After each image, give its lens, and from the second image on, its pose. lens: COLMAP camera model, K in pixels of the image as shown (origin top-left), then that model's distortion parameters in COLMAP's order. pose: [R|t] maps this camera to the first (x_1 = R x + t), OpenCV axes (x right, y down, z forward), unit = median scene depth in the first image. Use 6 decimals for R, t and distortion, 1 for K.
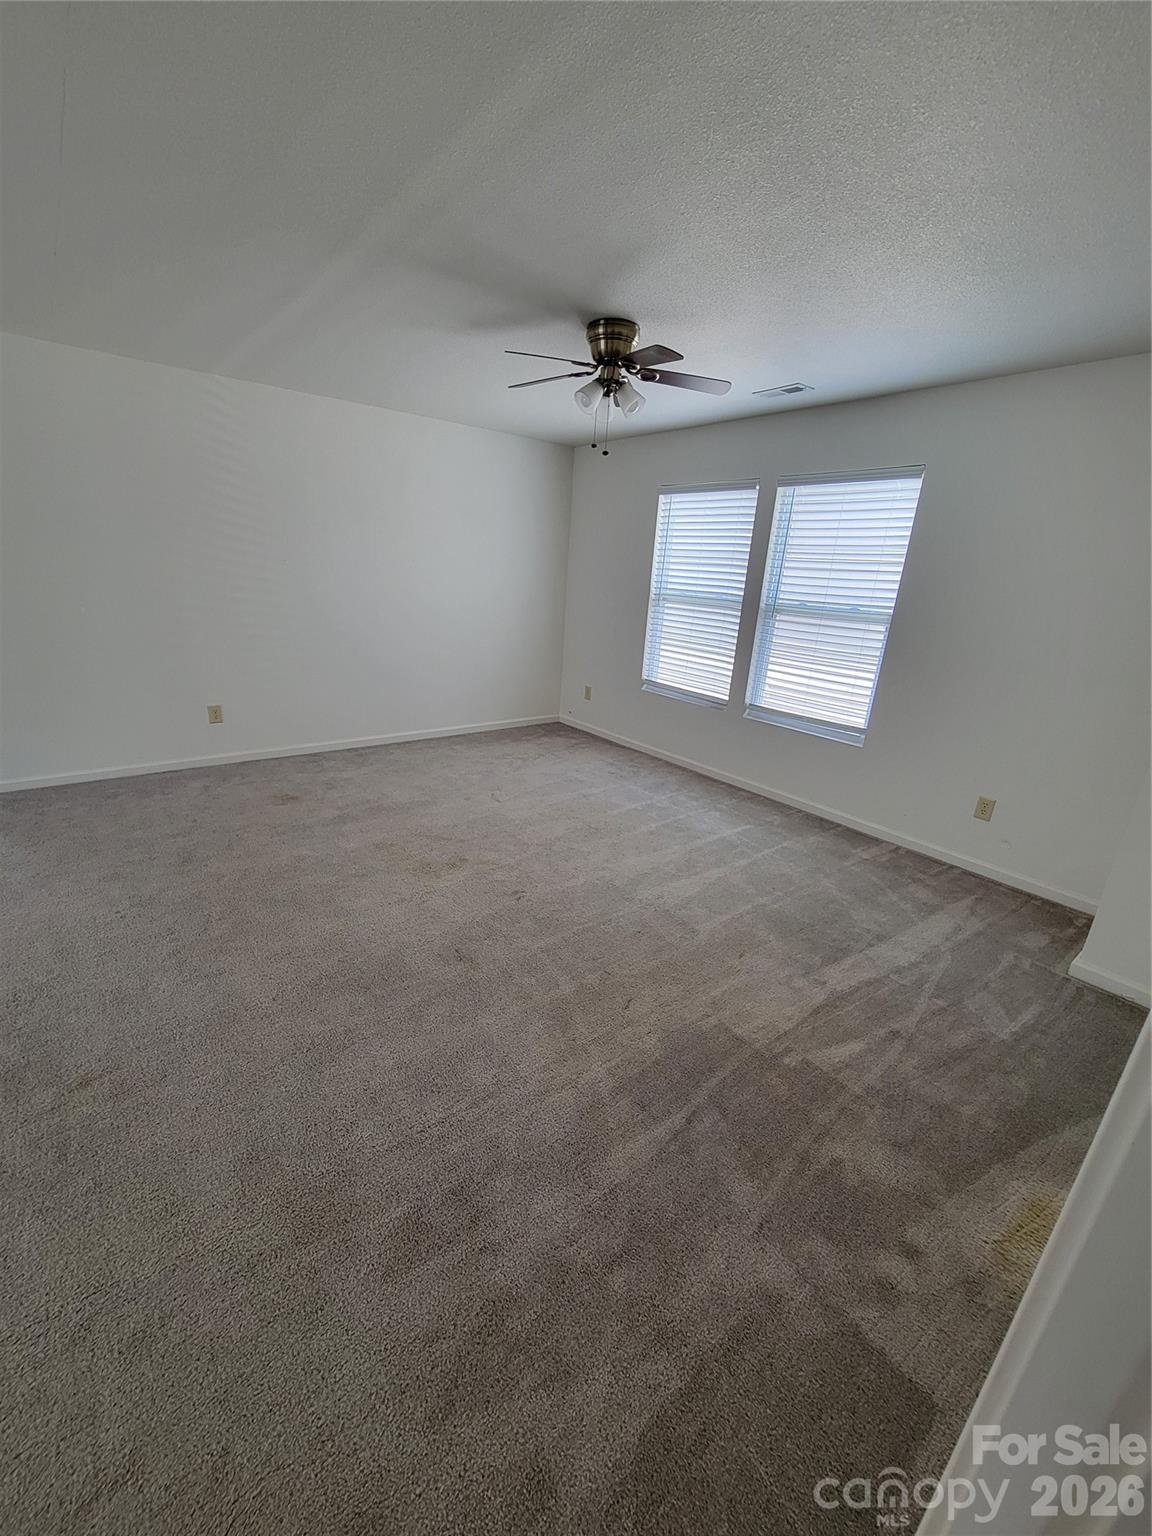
lens RADIAL K [[616.4, 0, 575.1], [0, 616.4, 774.8], [0, 0, 1]] dist [0.001411, 0.000095]
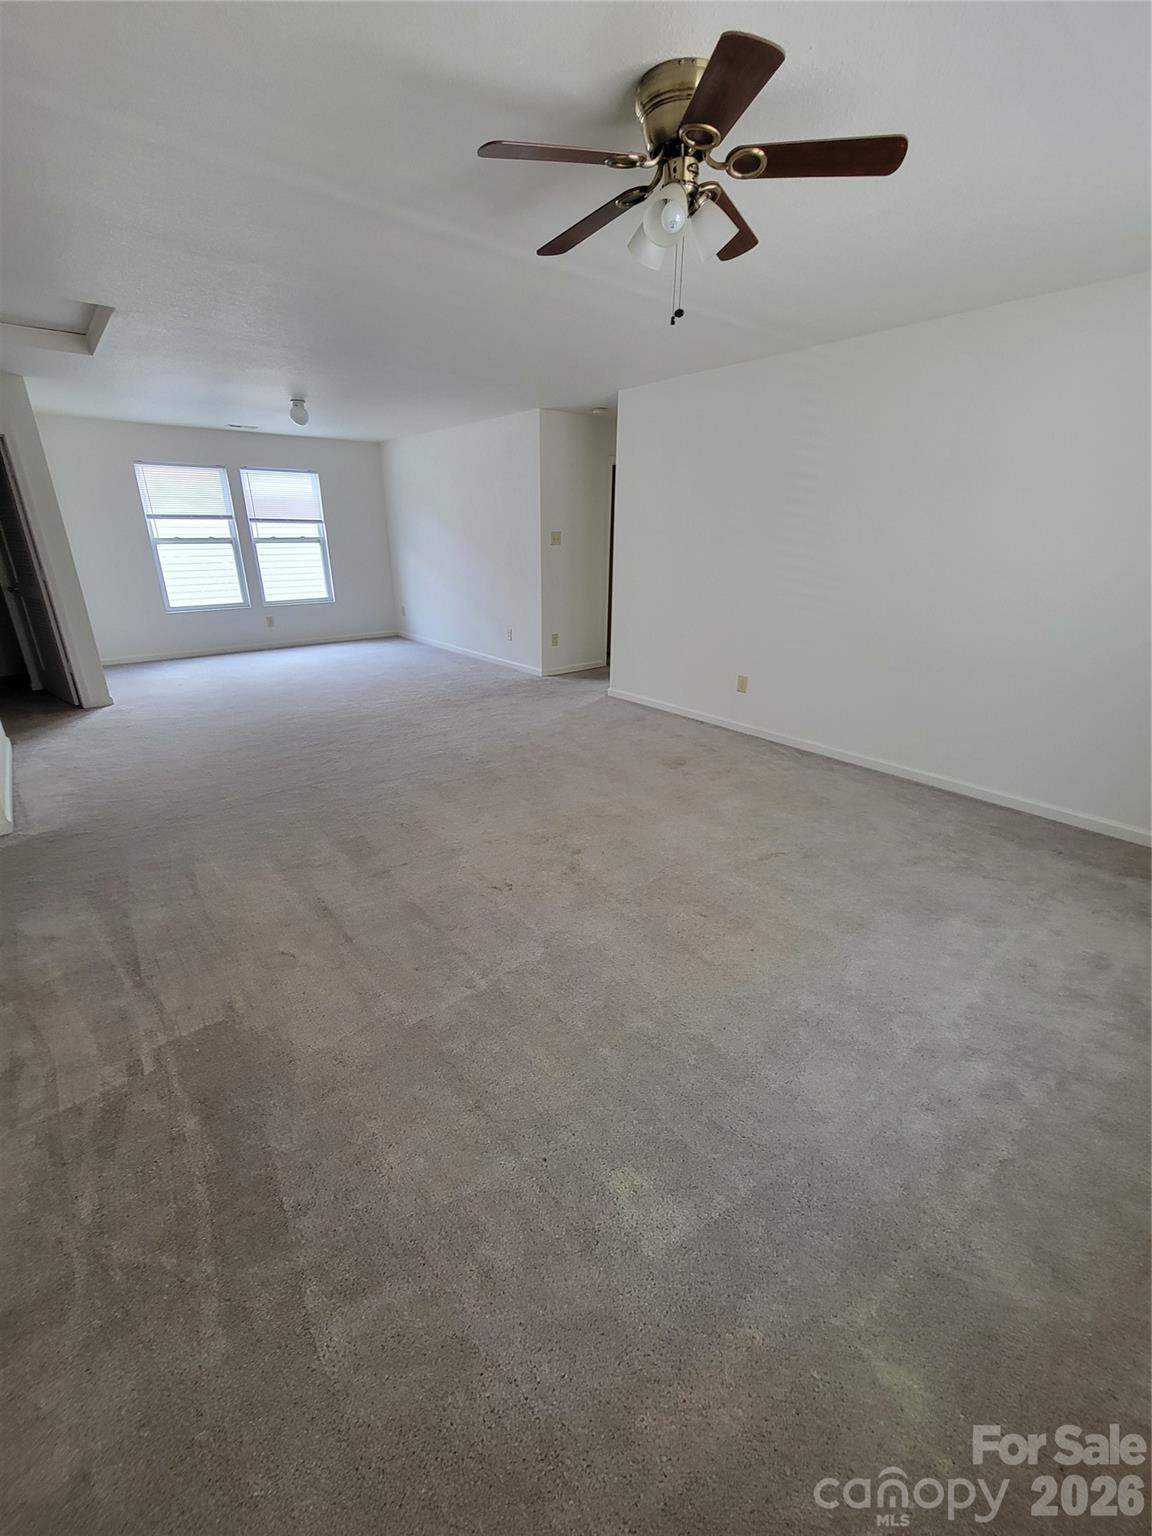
lens RADIAL K [[616.4, 0, 575.7], [0, 616.4, 767.2], [0, 0, 1]] dist [0.001411, 0.000095]
pose [[0.045583, 0.308271, -0.950206, 0.479554], [-0.321120, 0.905232, 0.278275, -0.171639], [0.945941, 0.292445, 0.140255, 0.591945]]
